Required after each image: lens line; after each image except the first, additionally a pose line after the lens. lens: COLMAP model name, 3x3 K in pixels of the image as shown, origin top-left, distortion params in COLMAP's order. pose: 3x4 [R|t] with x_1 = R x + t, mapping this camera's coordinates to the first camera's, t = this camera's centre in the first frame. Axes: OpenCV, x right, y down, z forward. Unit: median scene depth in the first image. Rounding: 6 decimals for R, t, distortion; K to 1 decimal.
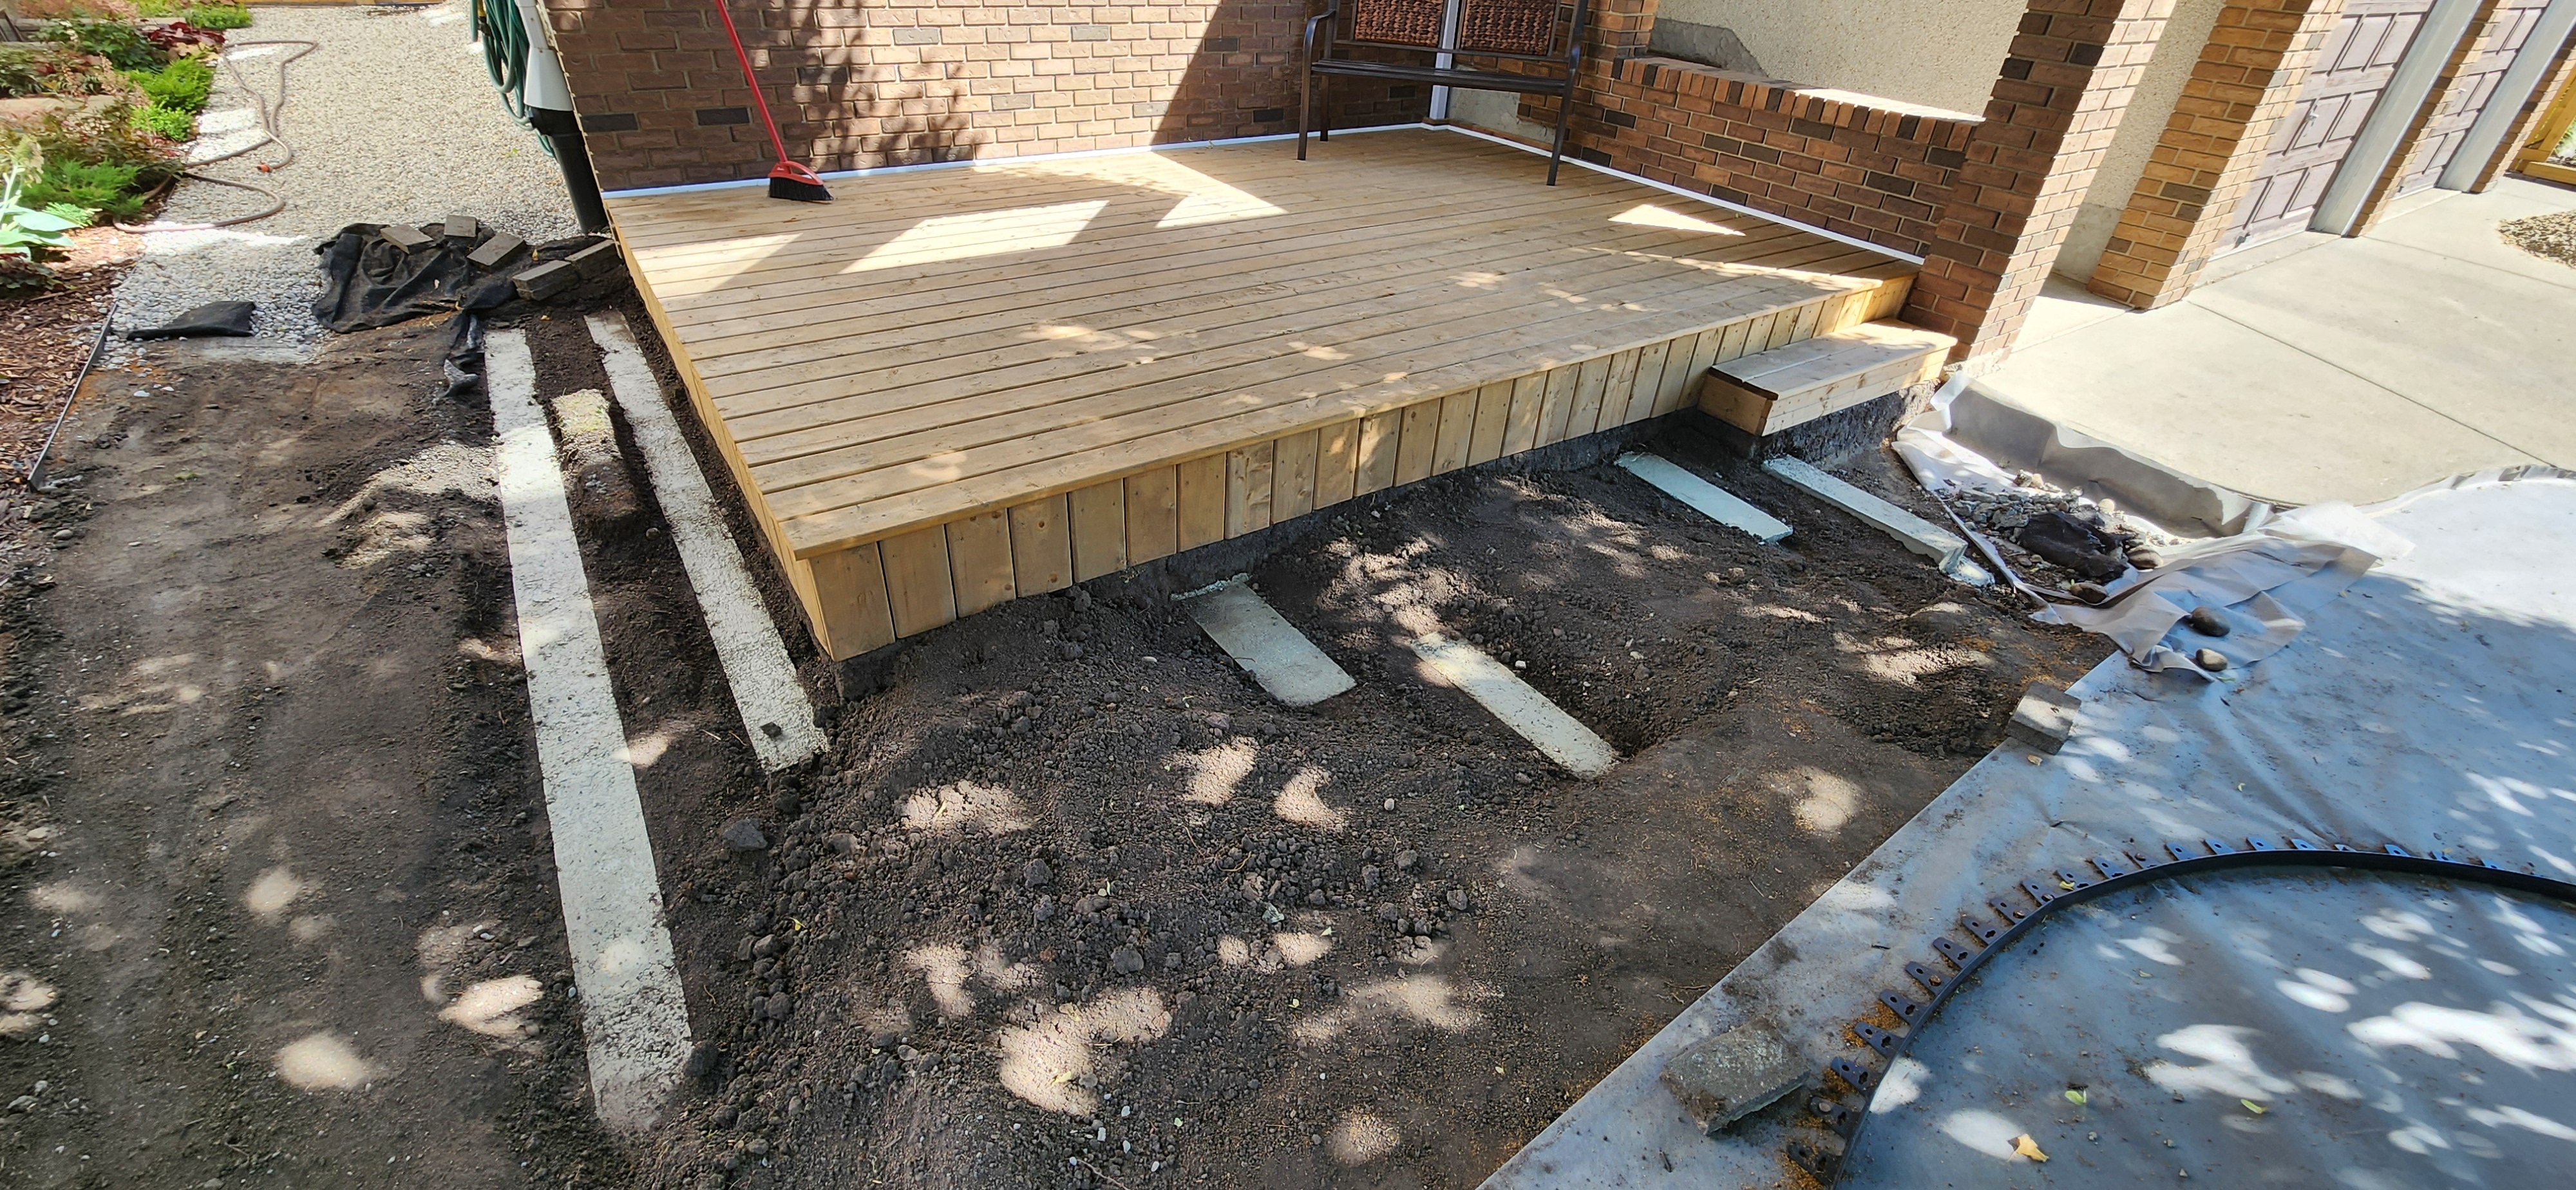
lens RADIAL K [[1049.5, 0, 1284.8], [0, 1049.5, 582.2], [0, 0, 1]] dist [-0.000300, 0.000248]
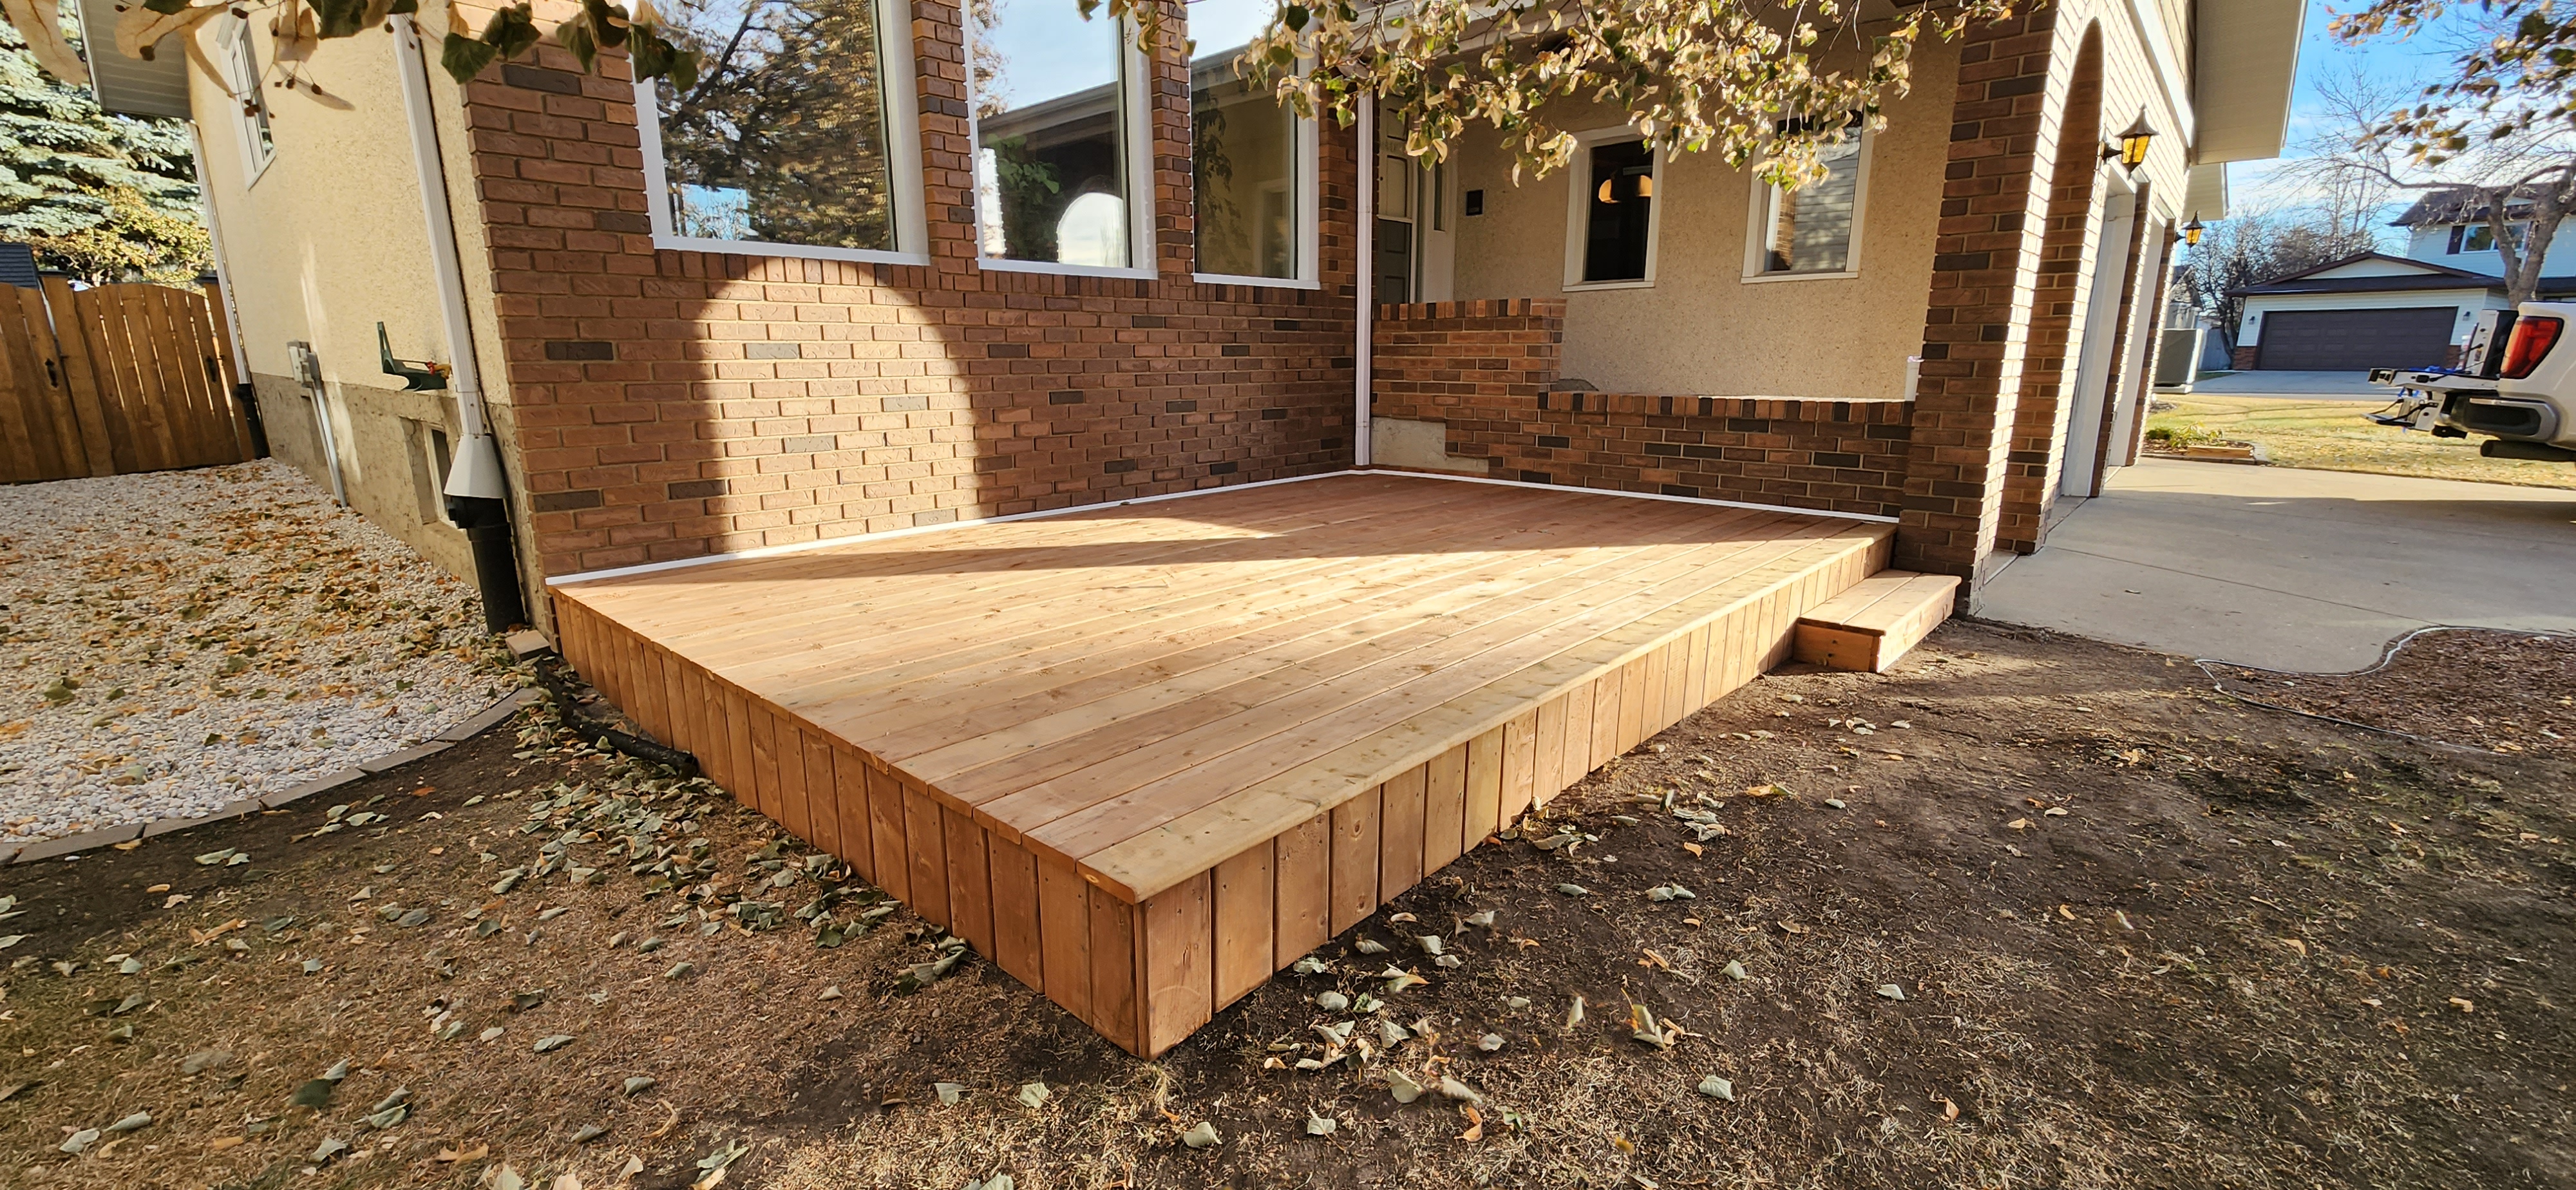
lens RADIAL K [[1049.5, 0, 1286.4], [0, 1049.5, 579.8], [0, 0, 1]] dist [-0.000300, 0.000248]
pose [[0.971196, -0.100069, 0.216249, -0.248746], [0.171002, 0.924720, -0.340074, 0.017648], [-0.165939, 0.367258, 0.915197, 0.126401]]
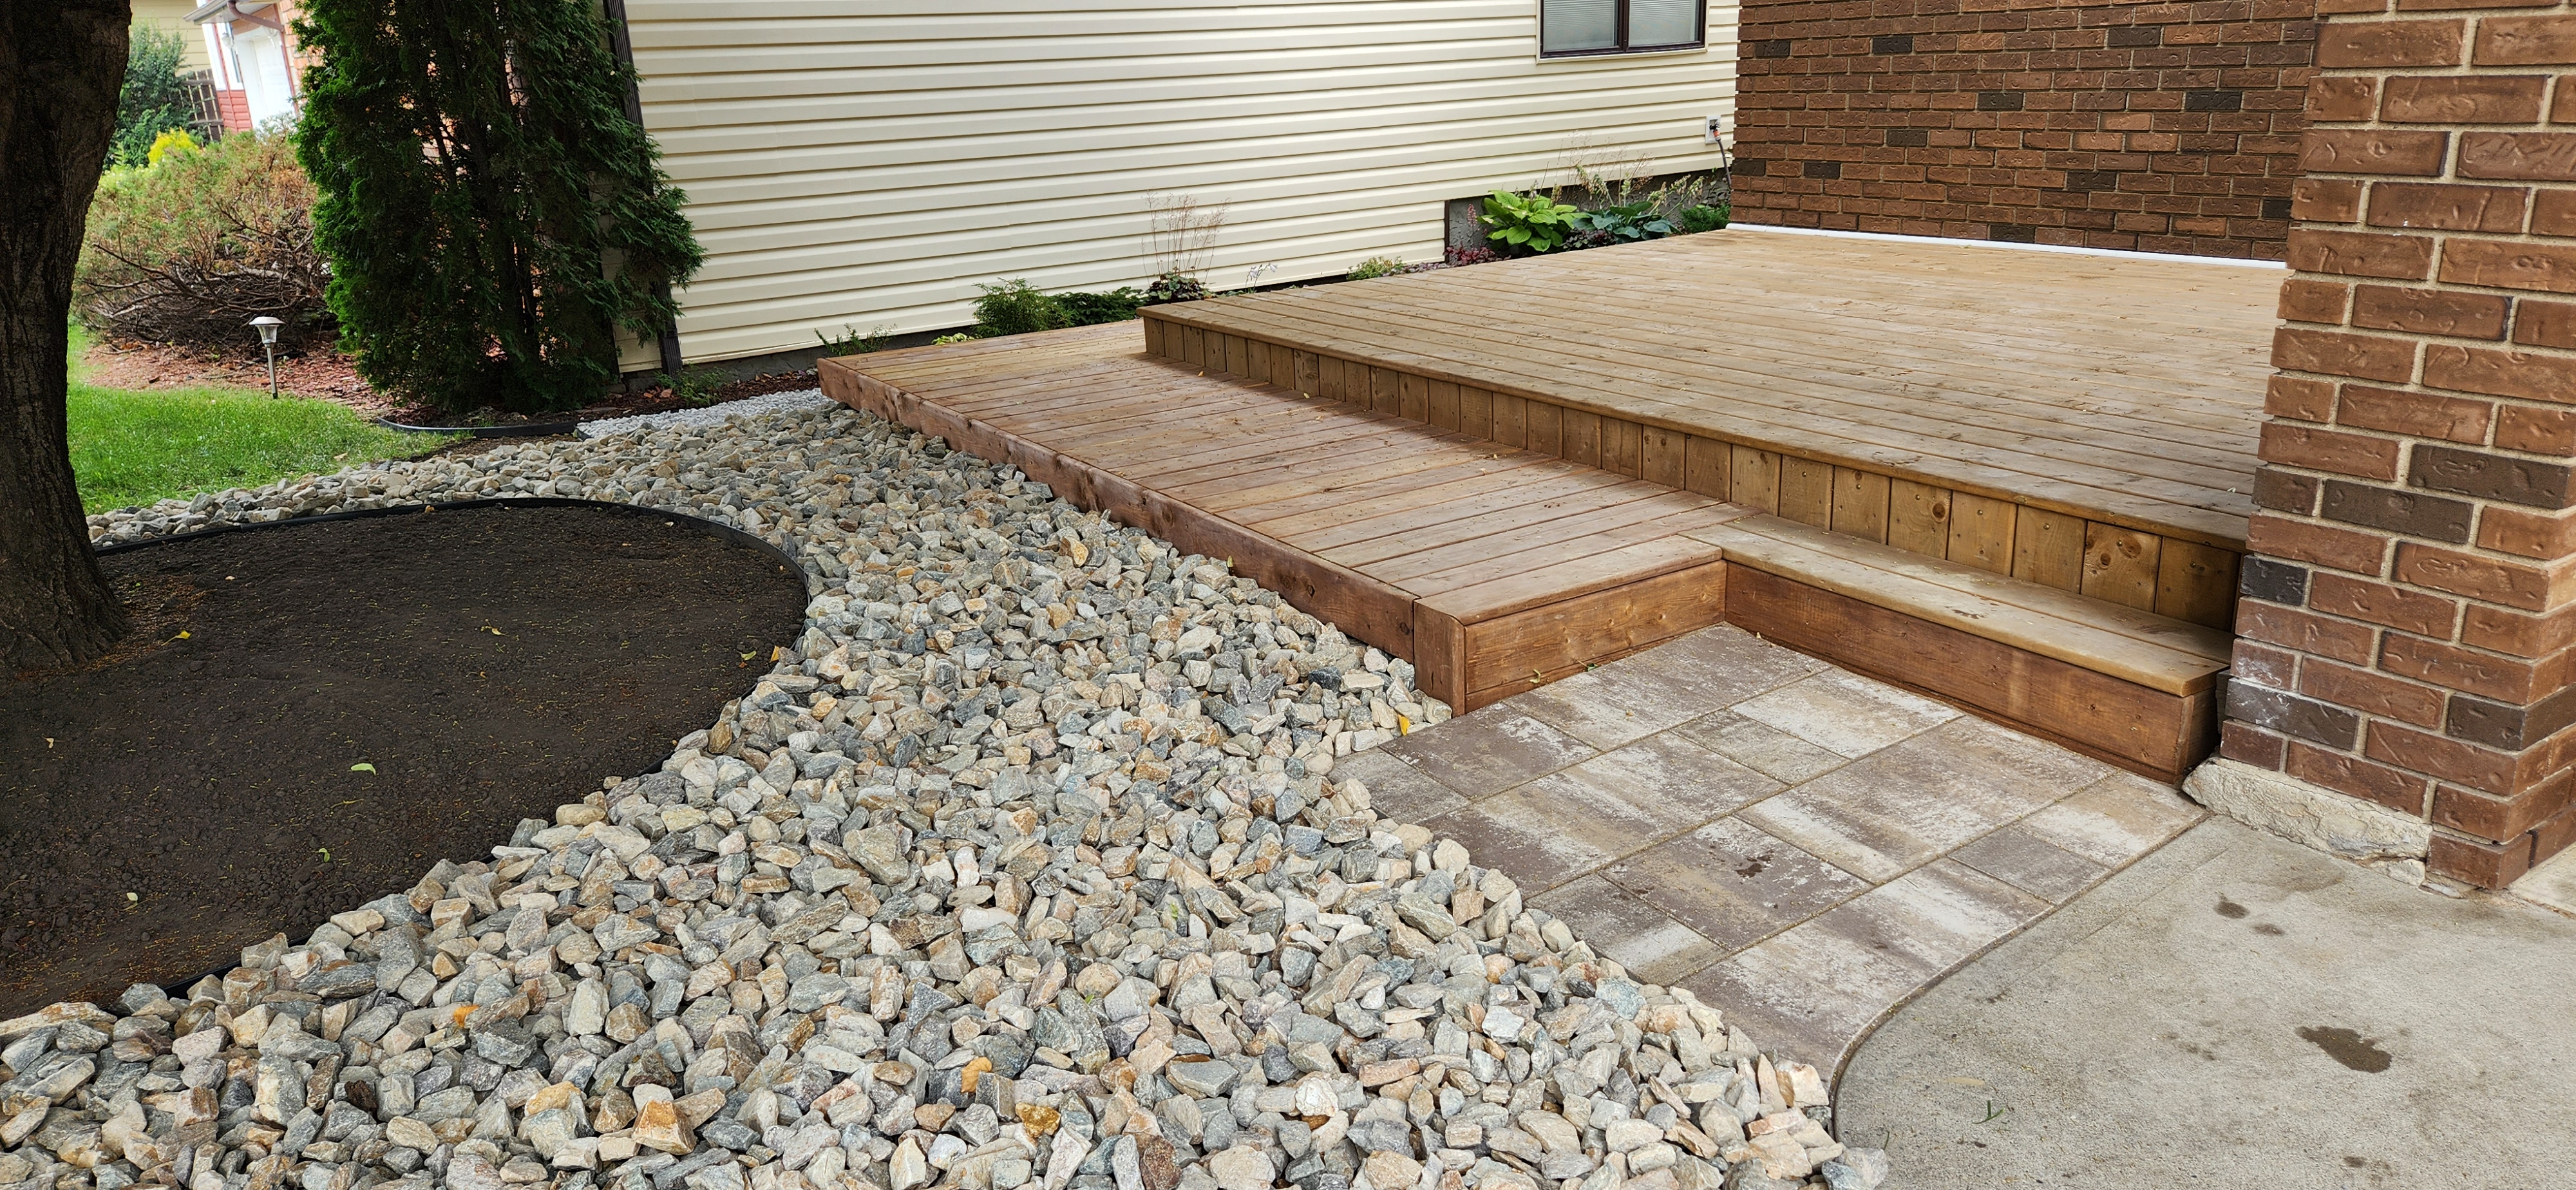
lens RADIAL K [[1714.5, 0, 1272.5], [0, 1714.5, 597.2], [0, 0, 1]] dist [0.068121, -0.044097]
pose [[-0.040901, 0.259989, -0.964745, 1.260950], [-0.517759, 0.820288, 0.243010, -0.229091], [0.854548, 0.509445, 0.101061, 0.572849]]
